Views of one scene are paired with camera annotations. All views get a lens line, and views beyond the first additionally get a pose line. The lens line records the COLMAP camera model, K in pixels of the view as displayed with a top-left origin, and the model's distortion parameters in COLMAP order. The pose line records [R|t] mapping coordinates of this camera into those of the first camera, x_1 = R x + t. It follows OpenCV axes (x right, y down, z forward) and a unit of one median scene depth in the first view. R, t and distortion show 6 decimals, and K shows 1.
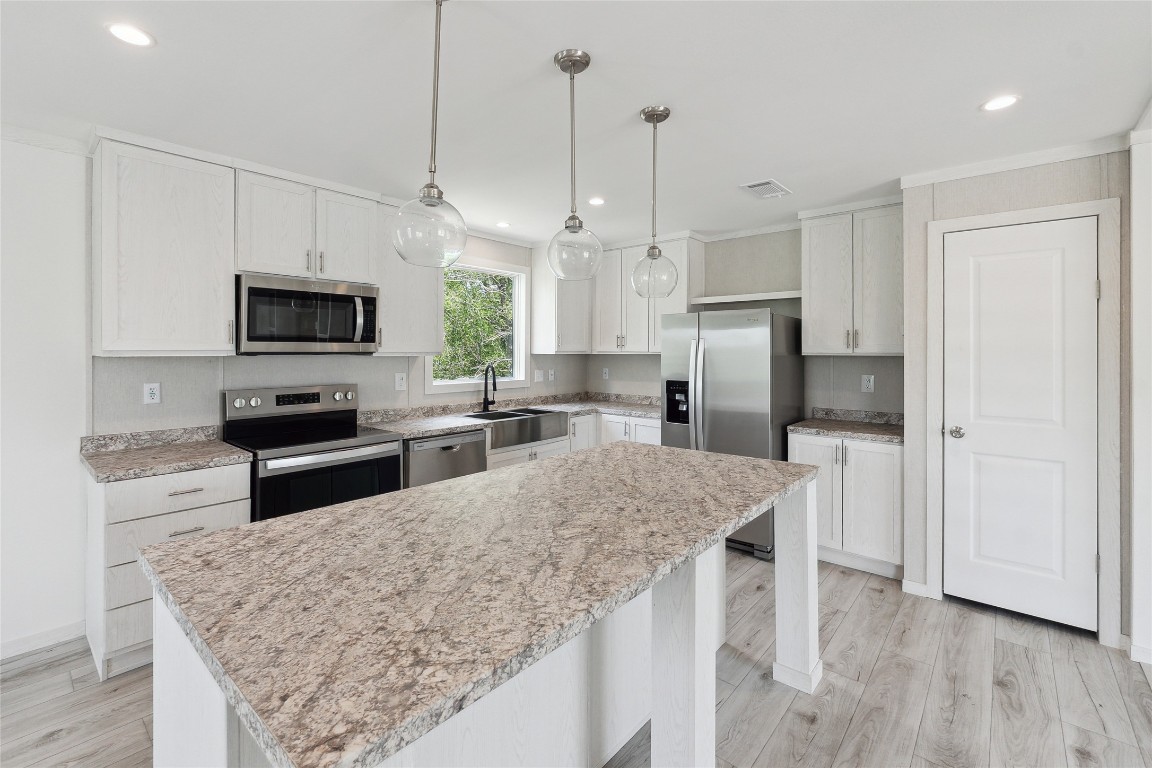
lens RADIAL K [[495.4, 0, 576.1], [0, 495.4, 358.8], [0, 0, 1]] dist [-0.011299, -0.000161]
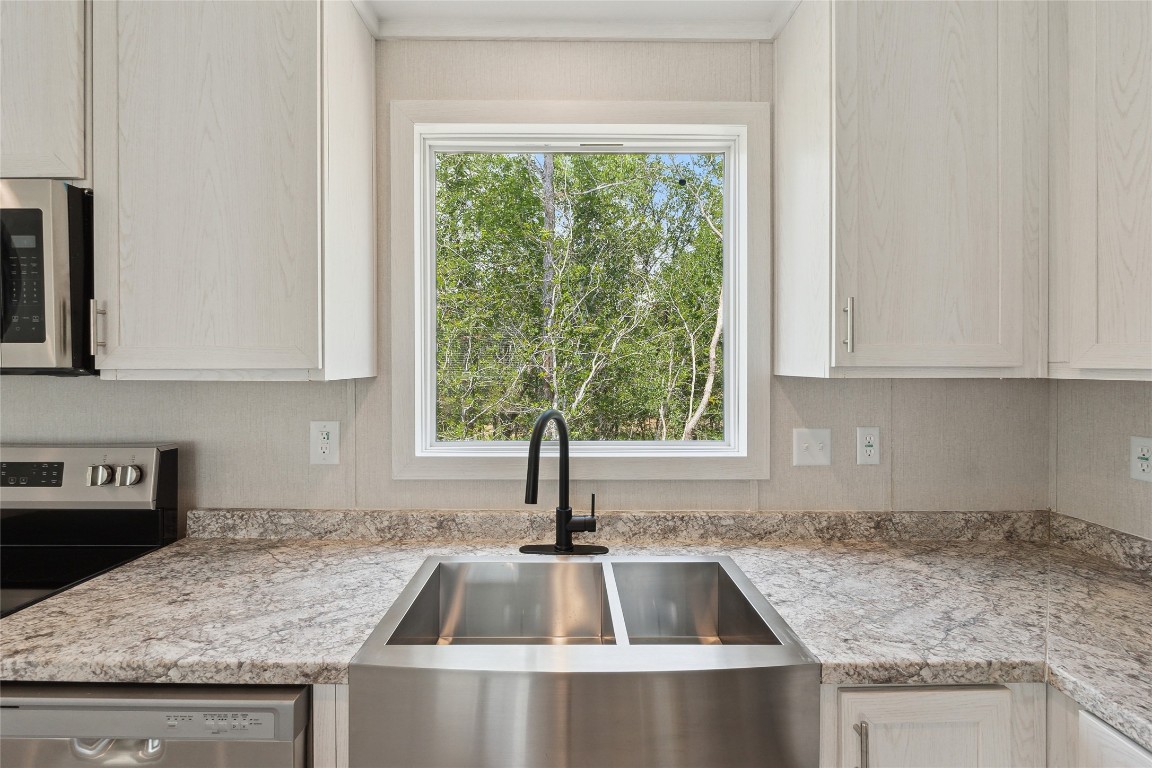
lens RADIAL K [[492.1, 0, 570.1], [0, 492.1, 375.2], [0, 0, 1]] dist [-0.010380, -0.000090]
pose [[0.651048, 0.007780, -0.758997, 0.127638], [-0.010825, 0.999941, 0.000964, -0.019084], [0.758959, 0.007588, 0.651094, 1.441969]]
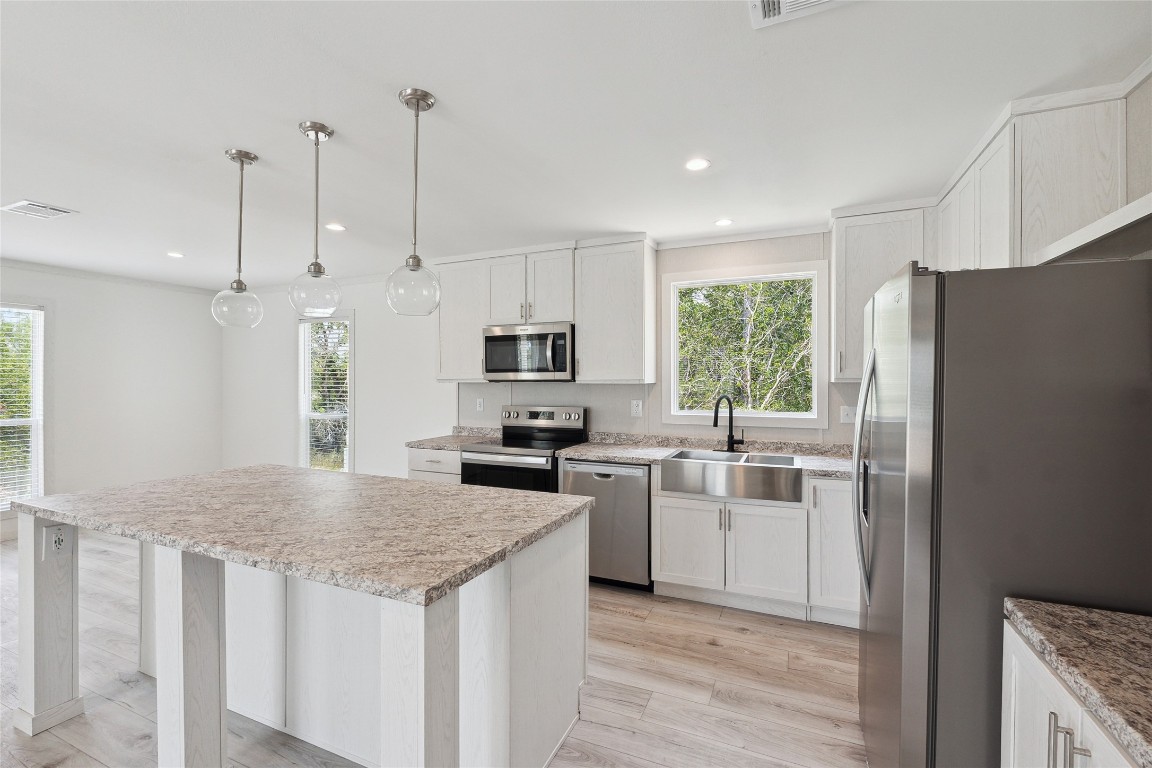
lens RADIAL K [[498.4, 0, 585.1], [0, 498.4, 386.1], [0, 0, 1]] dist [-0.002570, -0.000309]
pose [[0.304215, 0.004535, -0.952593, 1.075259], [-0.012158, 0.999926, 0.000878, 0.000353], [0.952526, 0.011314, 0.304248, 0.883960]]
